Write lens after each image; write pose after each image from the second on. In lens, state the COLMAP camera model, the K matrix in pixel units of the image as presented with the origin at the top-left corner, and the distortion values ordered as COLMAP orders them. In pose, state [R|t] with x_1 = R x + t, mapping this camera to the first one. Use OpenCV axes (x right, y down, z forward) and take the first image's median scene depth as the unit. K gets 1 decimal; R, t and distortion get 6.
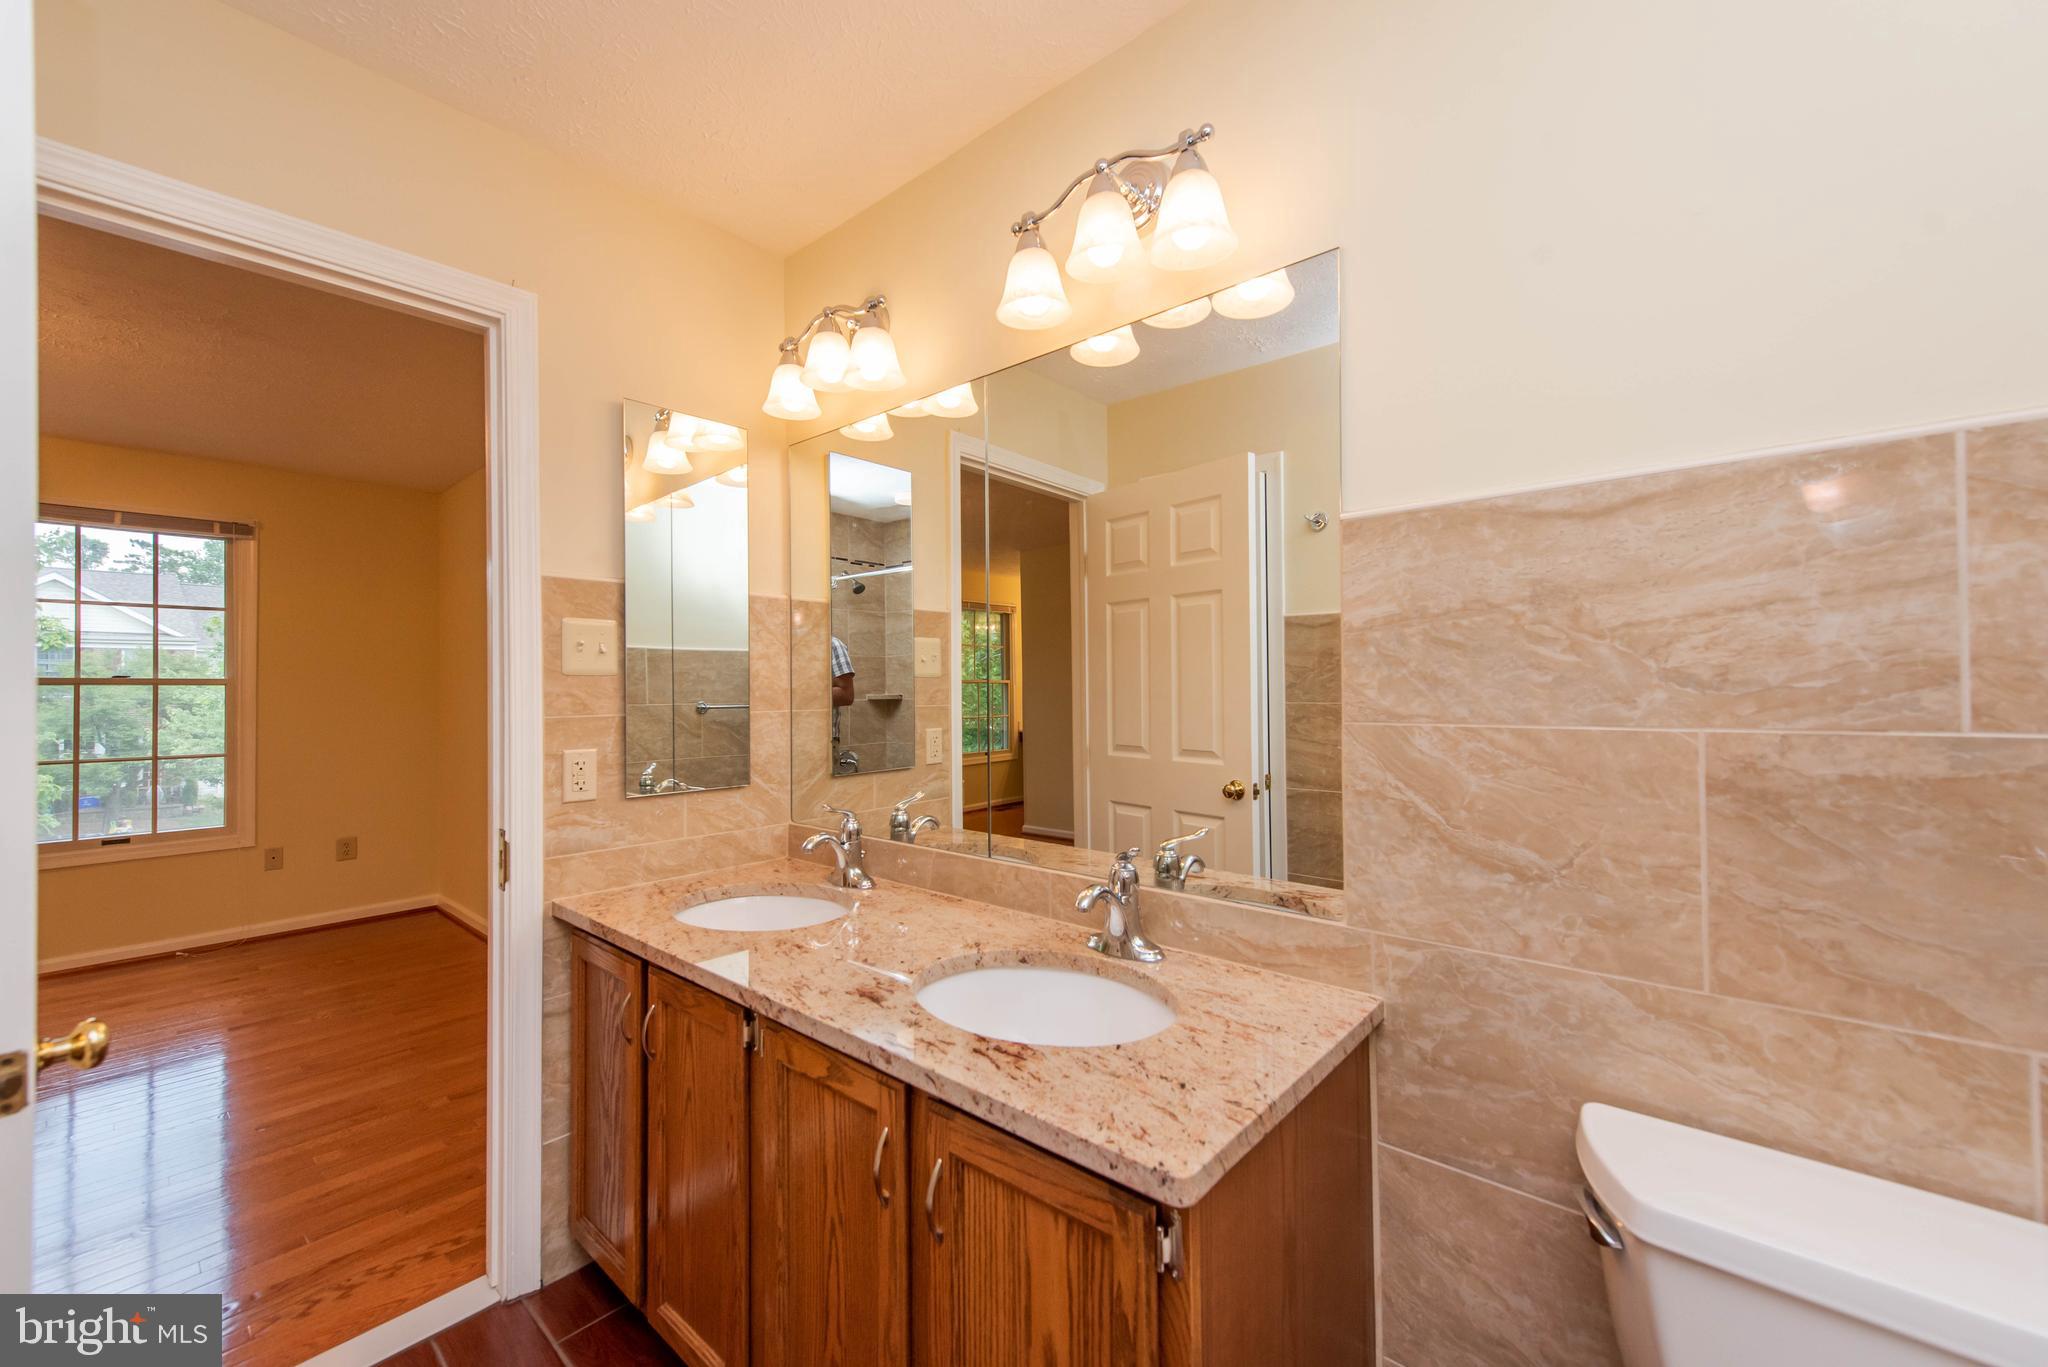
lens RADIAL K [[803.5, 0, 1025.8], [0, 803.5, 683.8], [0, 0, 1]] dist [0.019319, -0.005444]
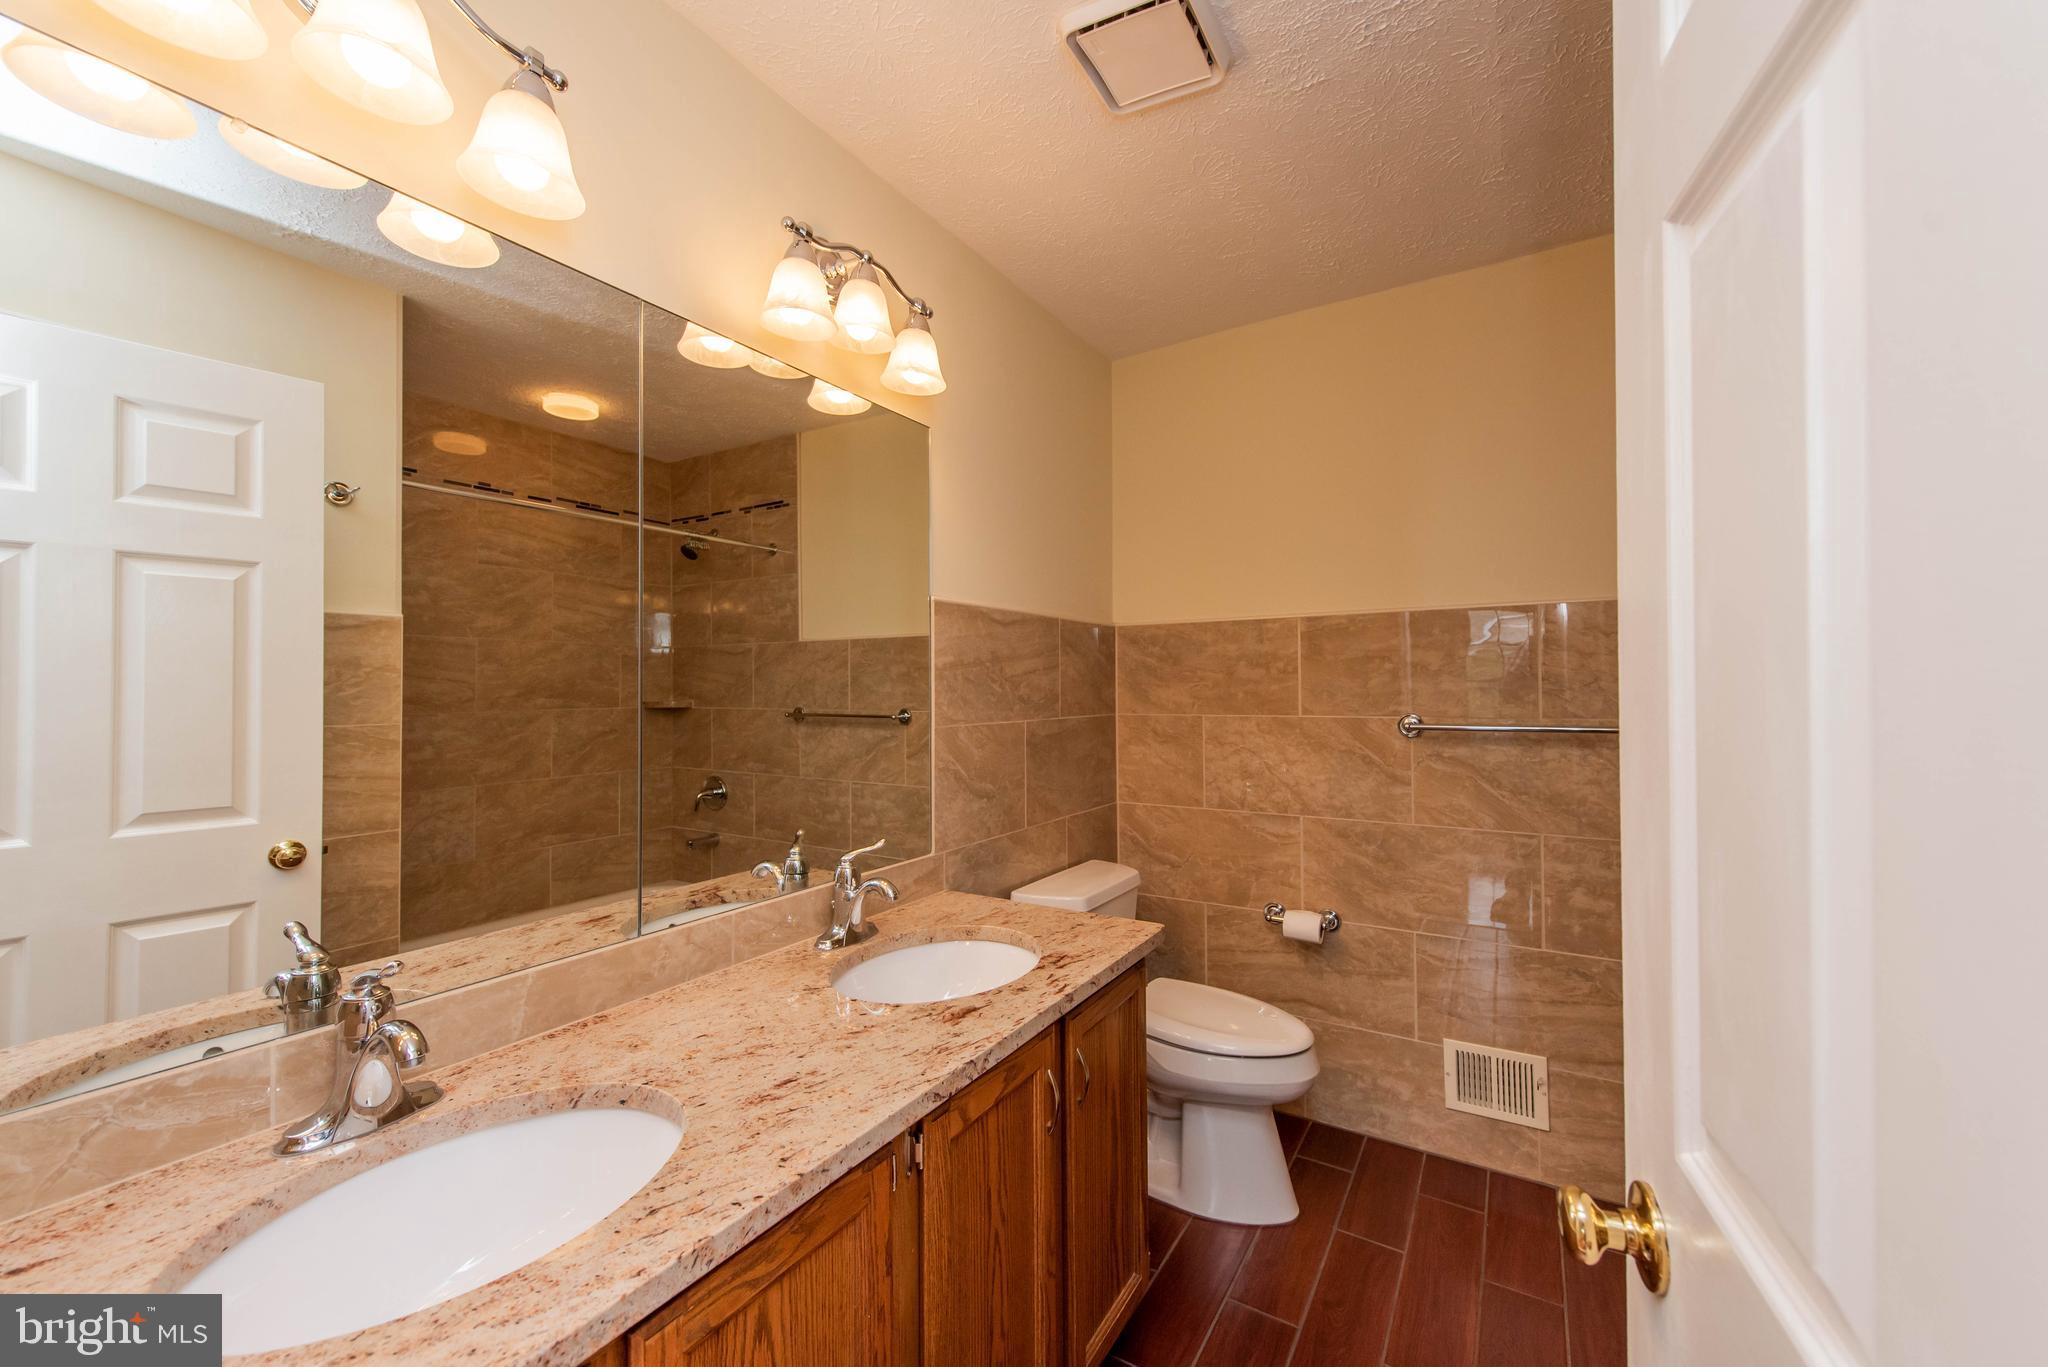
lens RADIAL K [[803.5, 0, 1027.2], [0, 803.5, 683.8], [0, 0, 1]] dist [0.019319, -0.005444]
pose [[-0.165305, 0.017923, 0.986080, -1.239536], [-0.000102, 0.999835, -0.018190, -0.008290], [-0.986243, -0.003107, -0.165276, 1.114128]]
